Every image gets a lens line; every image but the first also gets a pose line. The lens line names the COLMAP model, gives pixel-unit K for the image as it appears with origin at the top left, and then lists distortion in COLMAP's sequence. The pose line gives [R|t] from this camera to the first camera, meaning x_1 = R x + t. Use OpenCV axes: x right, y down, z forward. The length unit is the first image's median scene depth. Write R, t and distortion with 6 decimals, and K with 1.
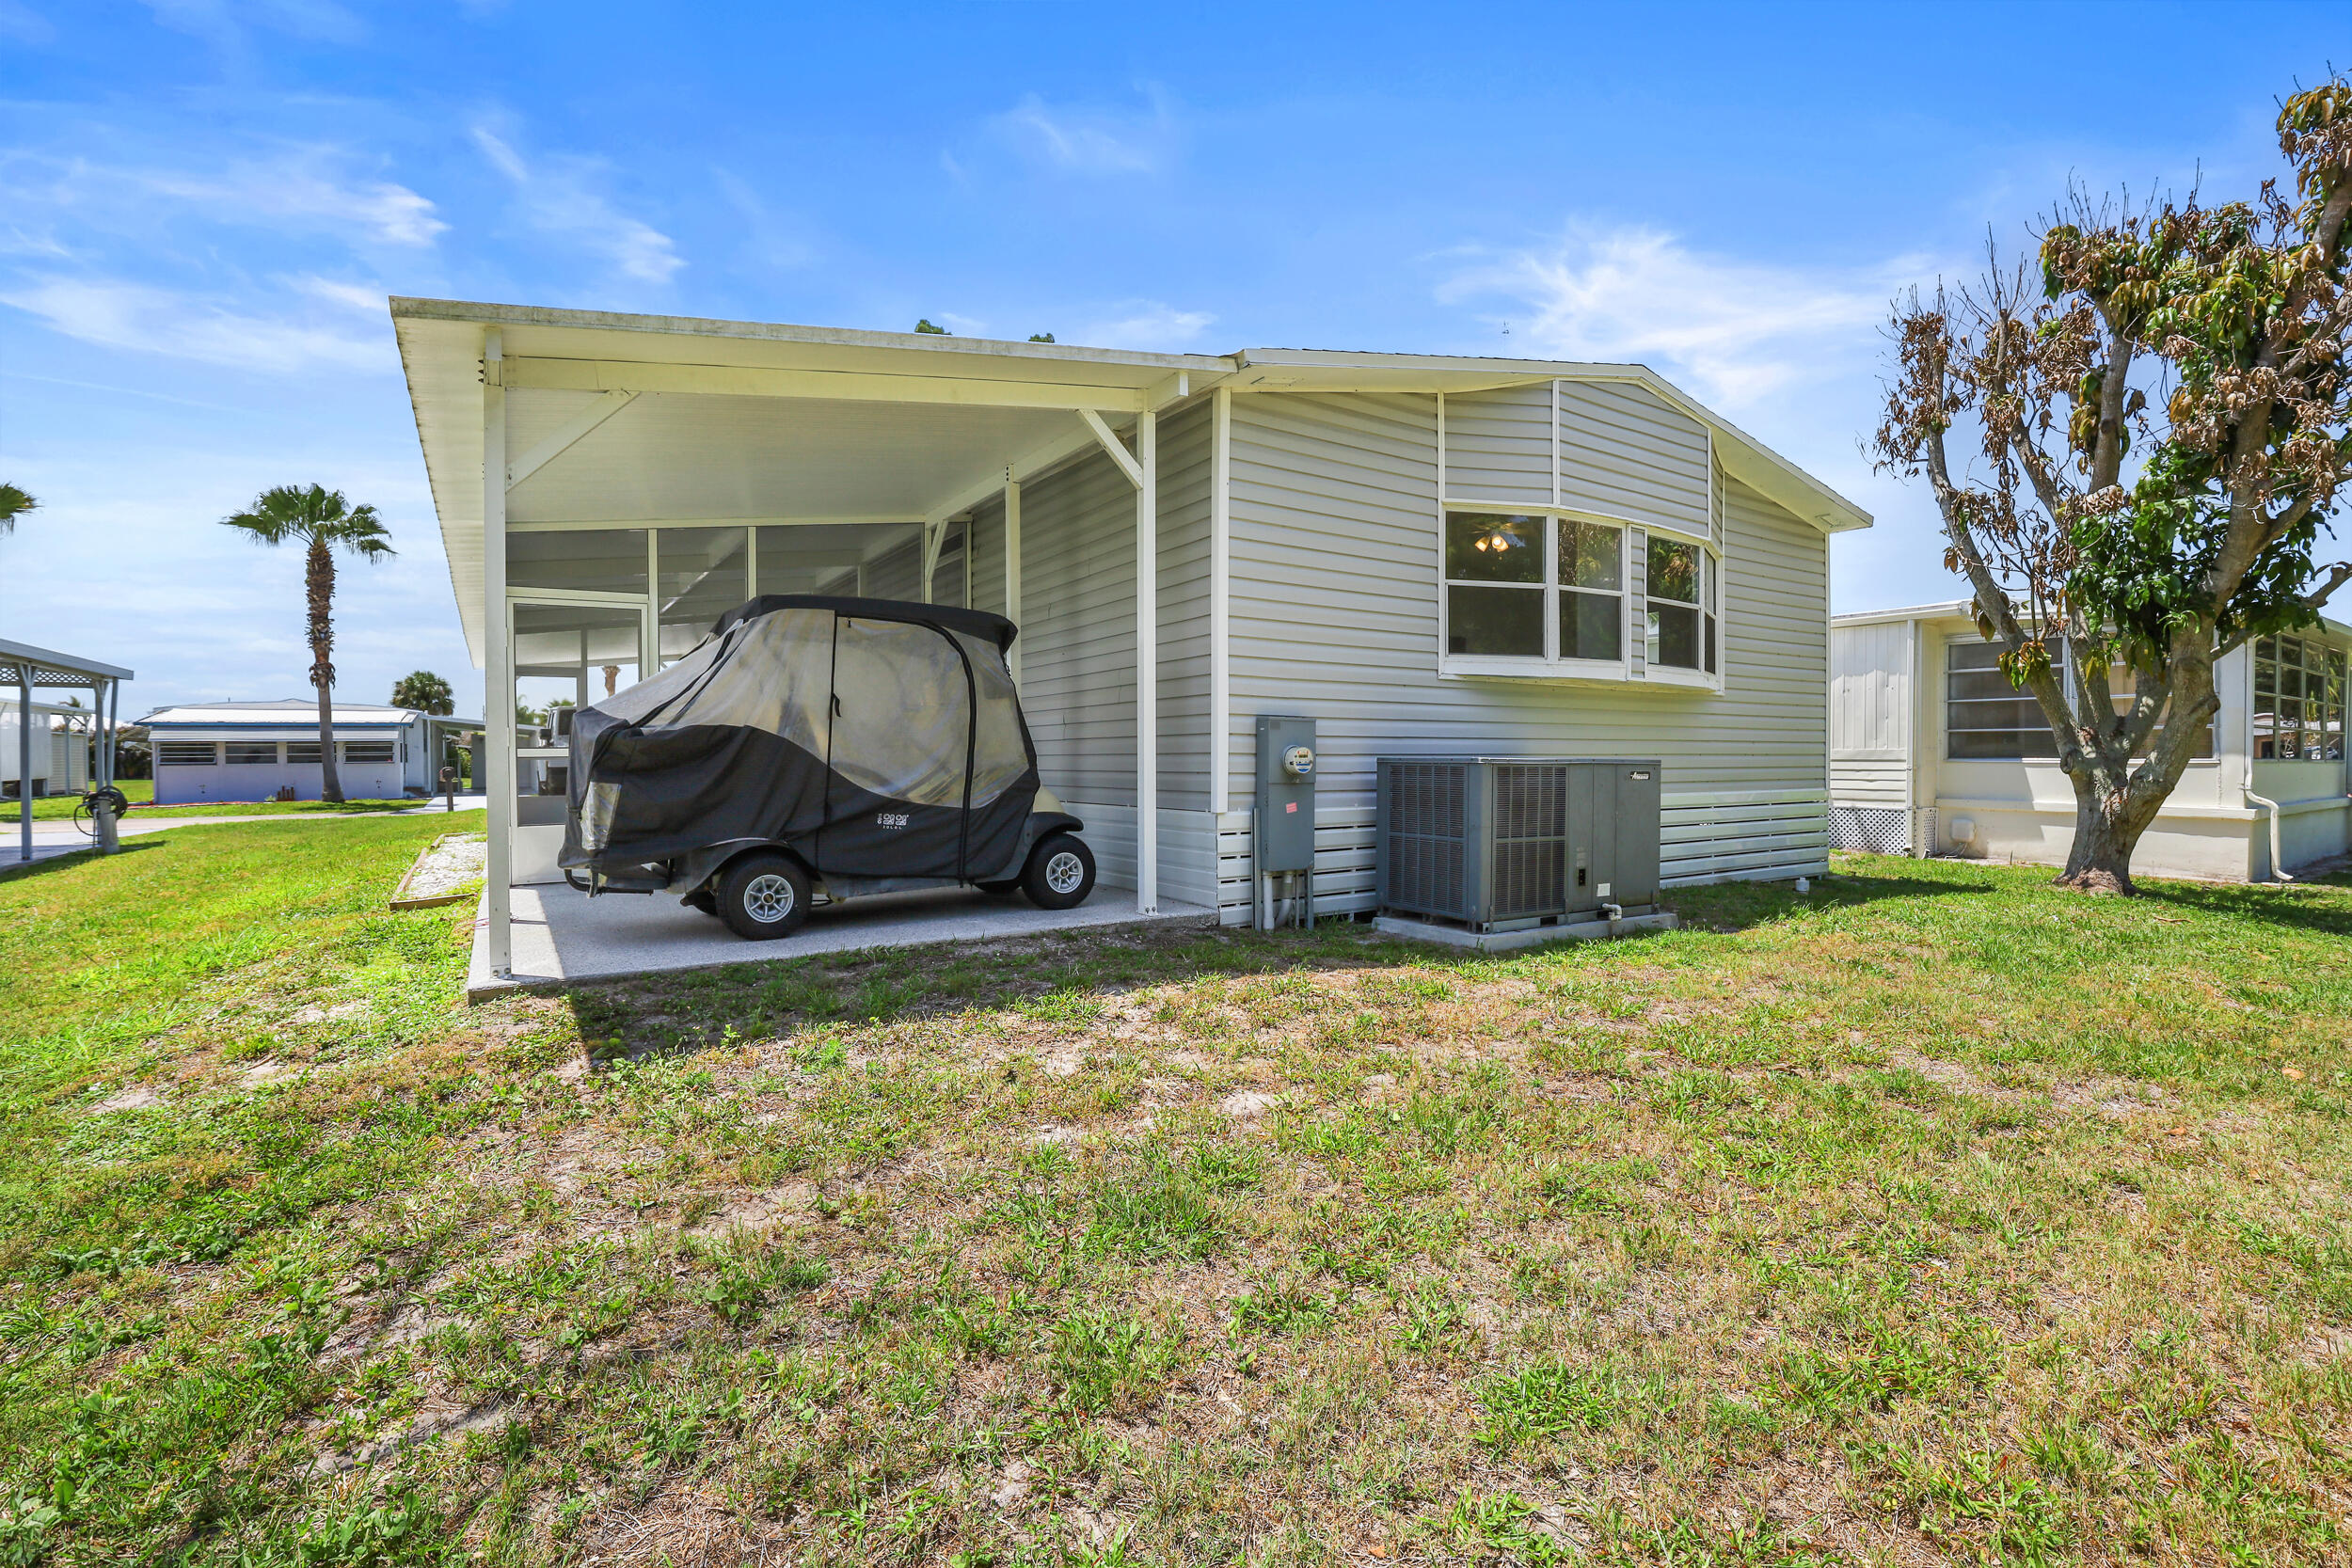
lens RADIAL K [[1073.9, 0, 1167.7], [0, 1073.9, 777.8], [0, 0, 1]] dist [-0.026735, 0.000862]
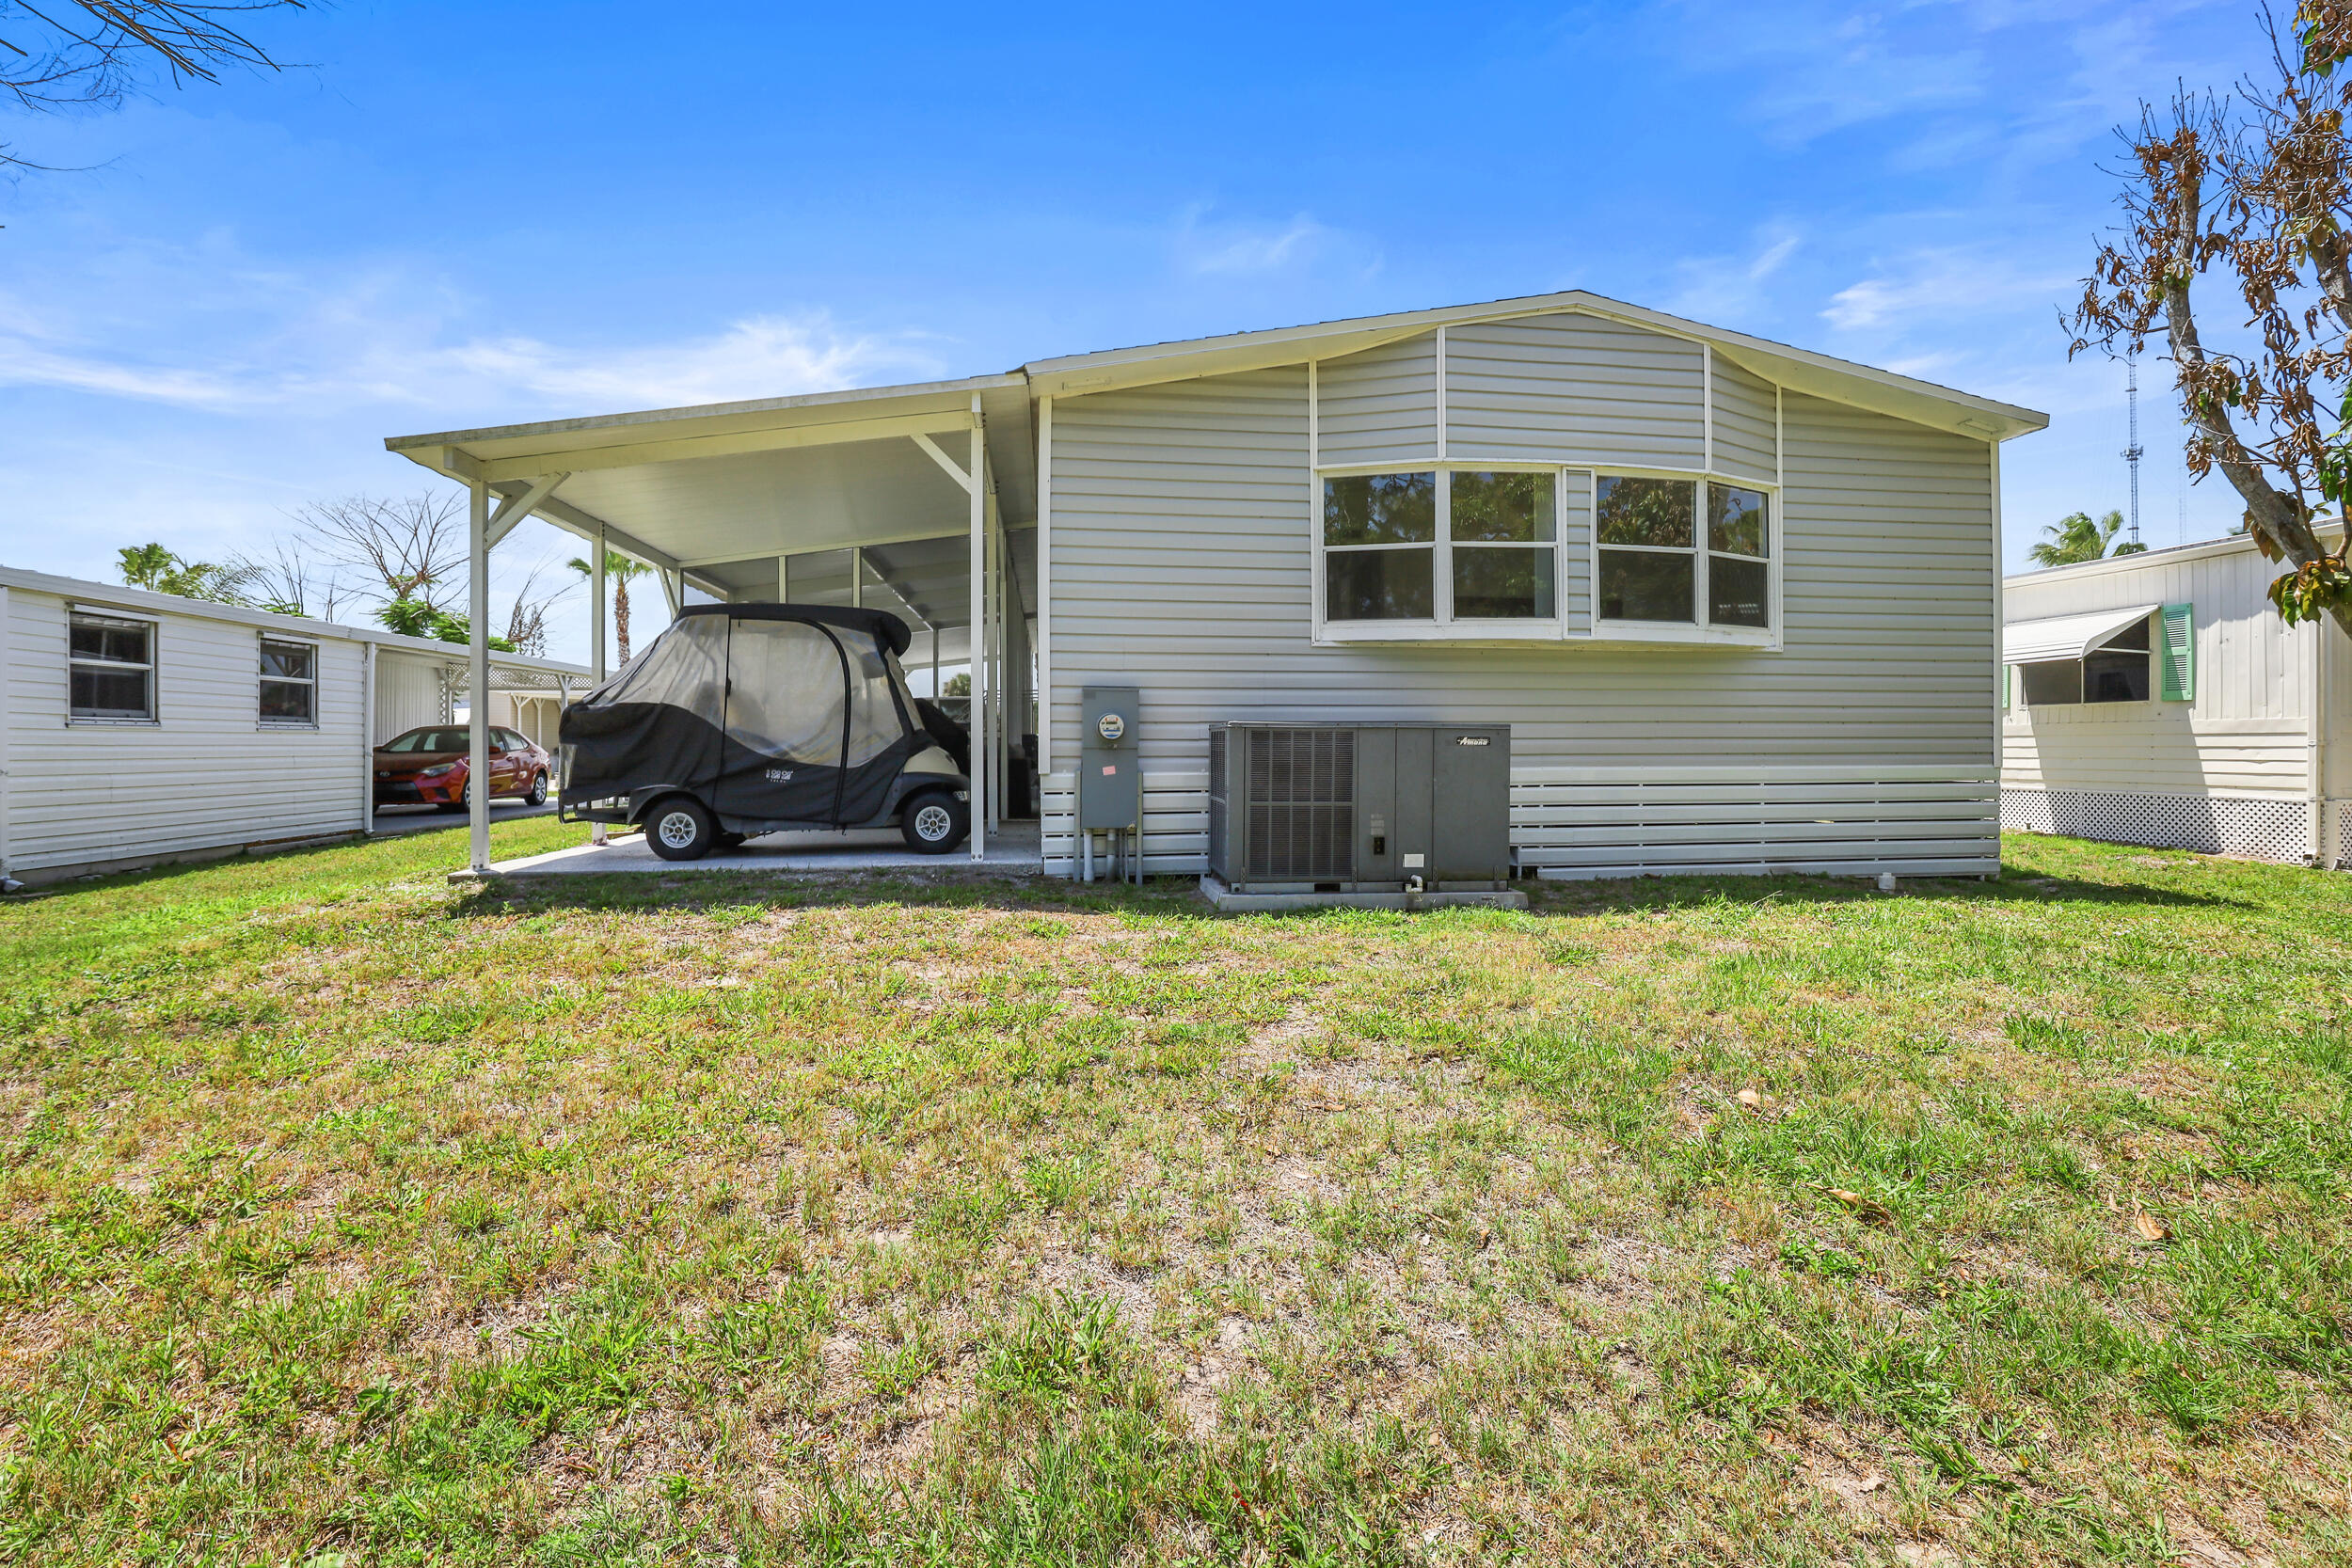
lens RADIAL K [[1073.9, 0, 1172.2], [0, 1073.9, 762.5], [0, 0, 1]] dist [-0.026735, 0.000862]
pose [[0.899378, 0.004952, -0.437143, 0.621948], [-0.006629, 0.999975, -0.002313, 0.020747], [0.437121, 0.004978, 0.899389, 0.045431]]
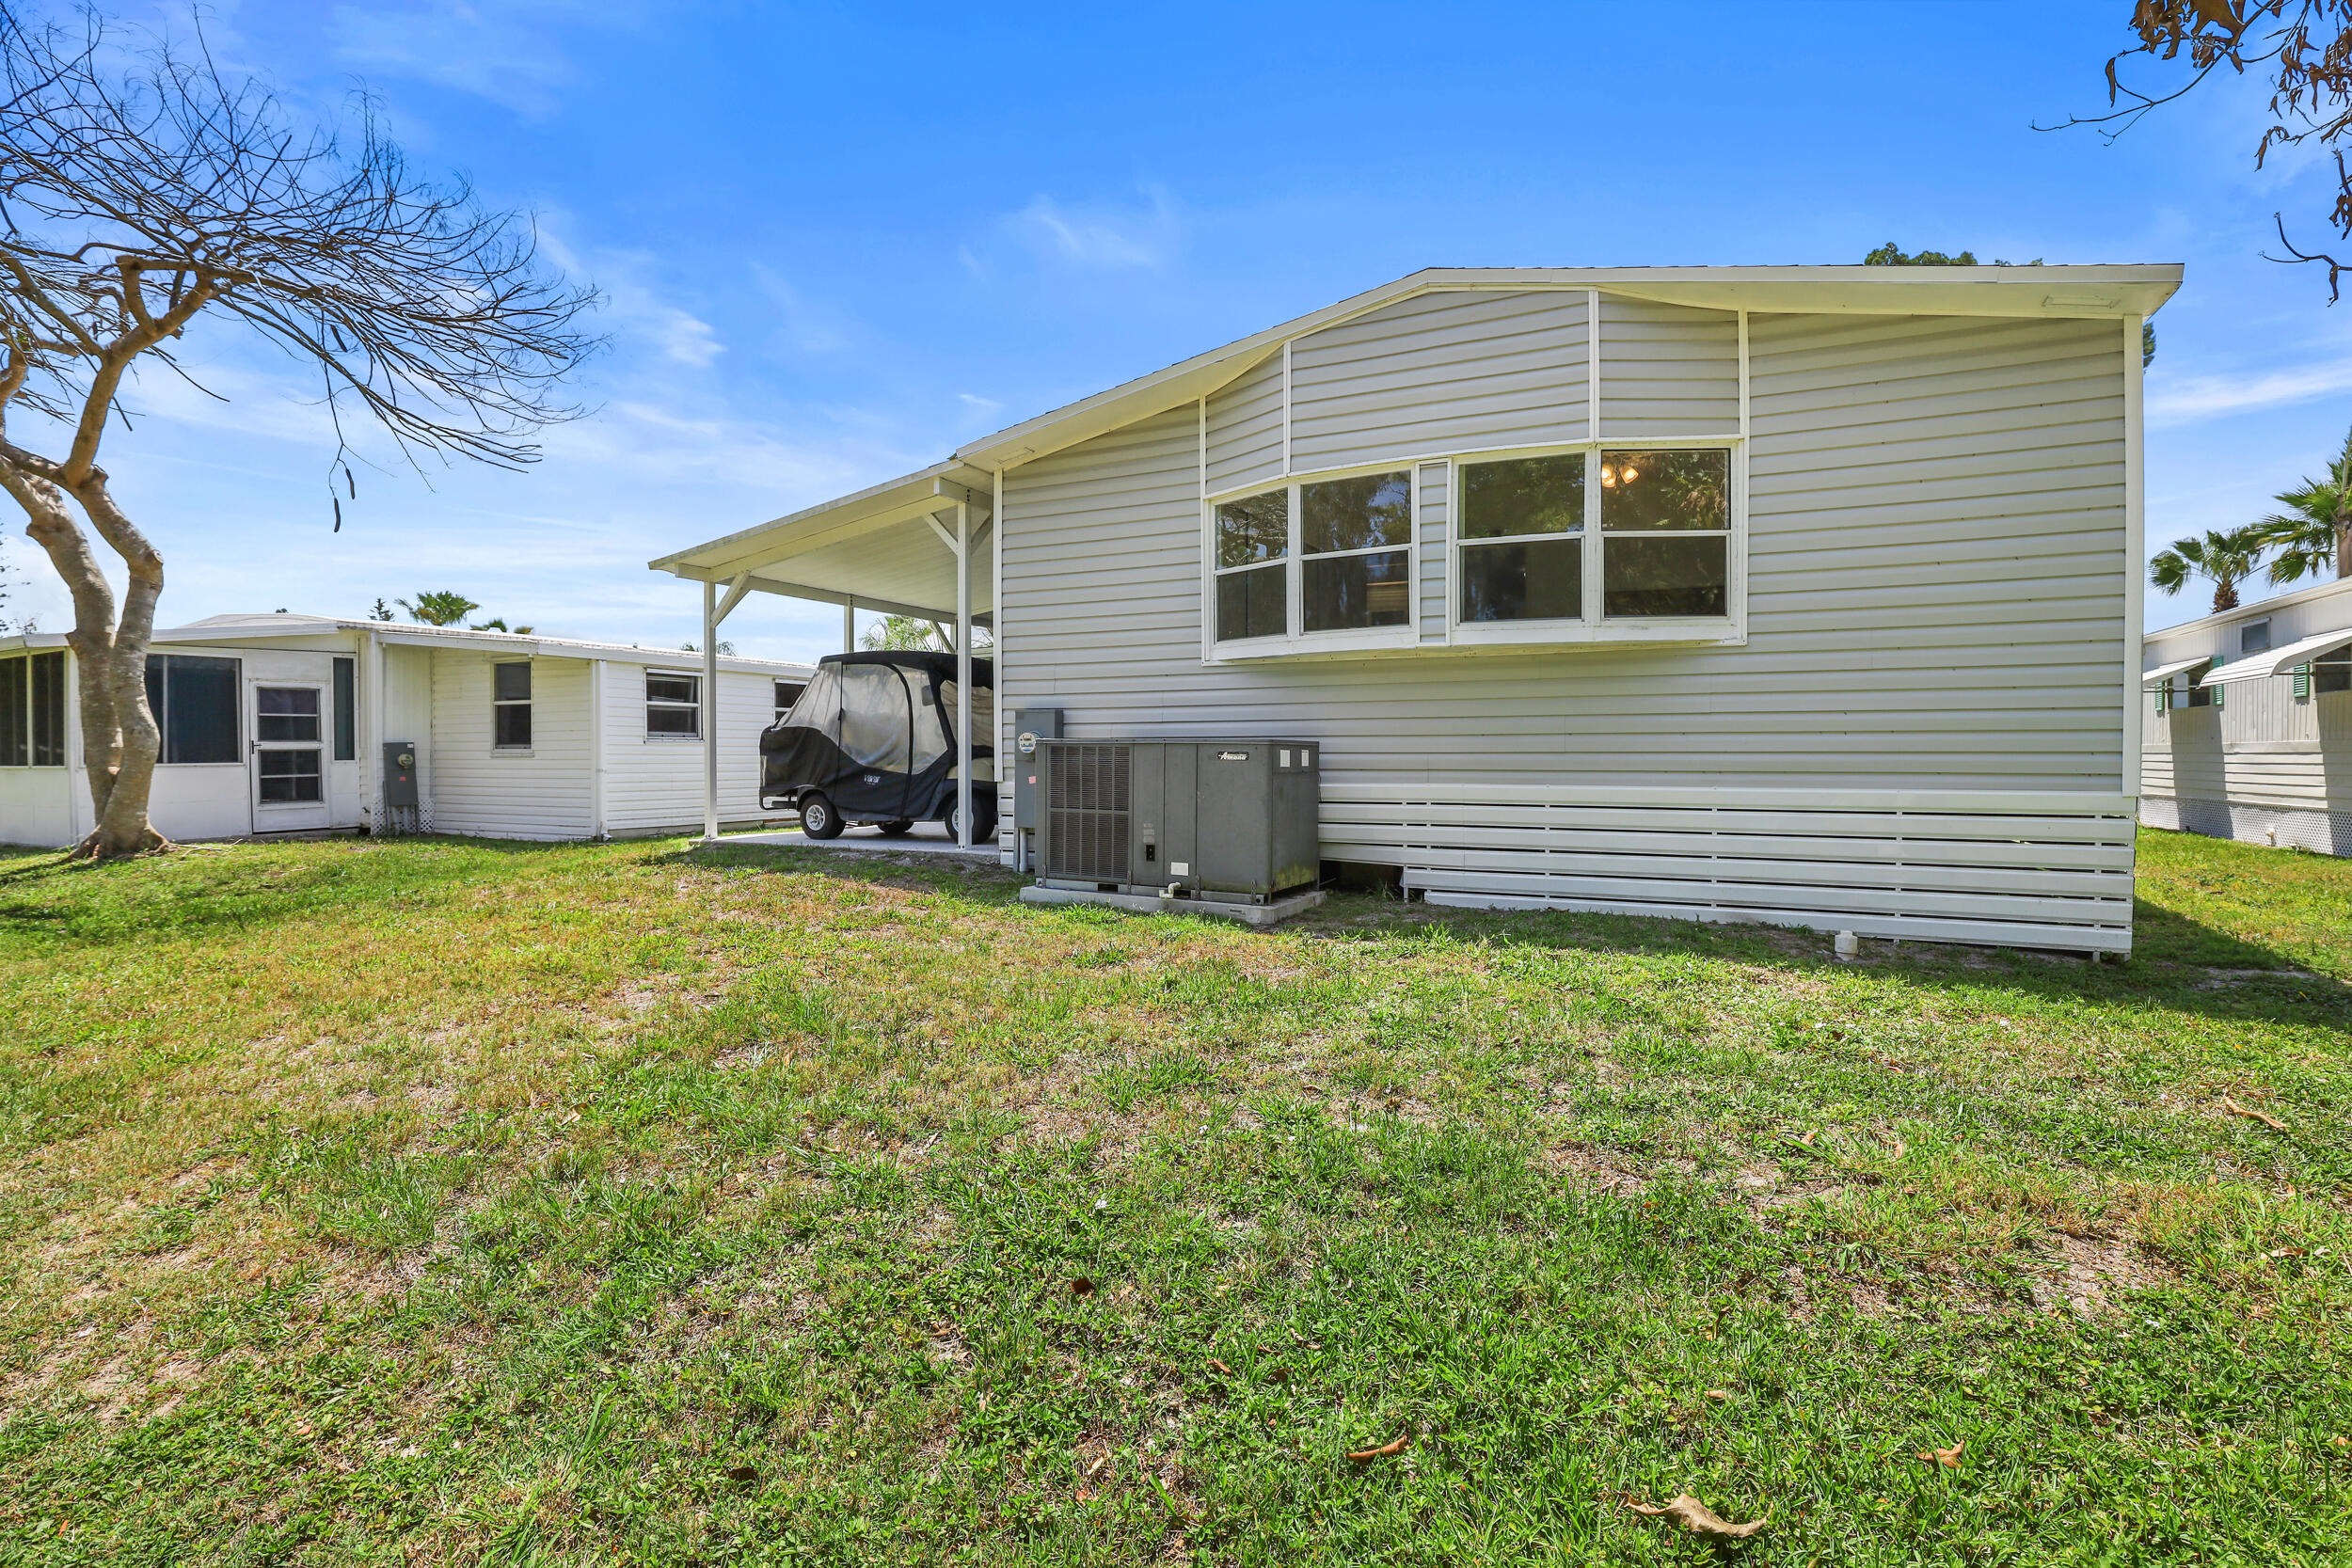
lens RADIAL K [[1073.9, 0, 1174.1], [0, 1073.9, 782.0], [0, 0, 1]] dist [-0.026735, 0.000862]
pose [[0.497939, 0.021476, -0.866946, 1.262433], [-0.019473, 0.999718, 0.013581, 0.009370], [0.866993, 0.010120, 0.498217, 0.482819]]
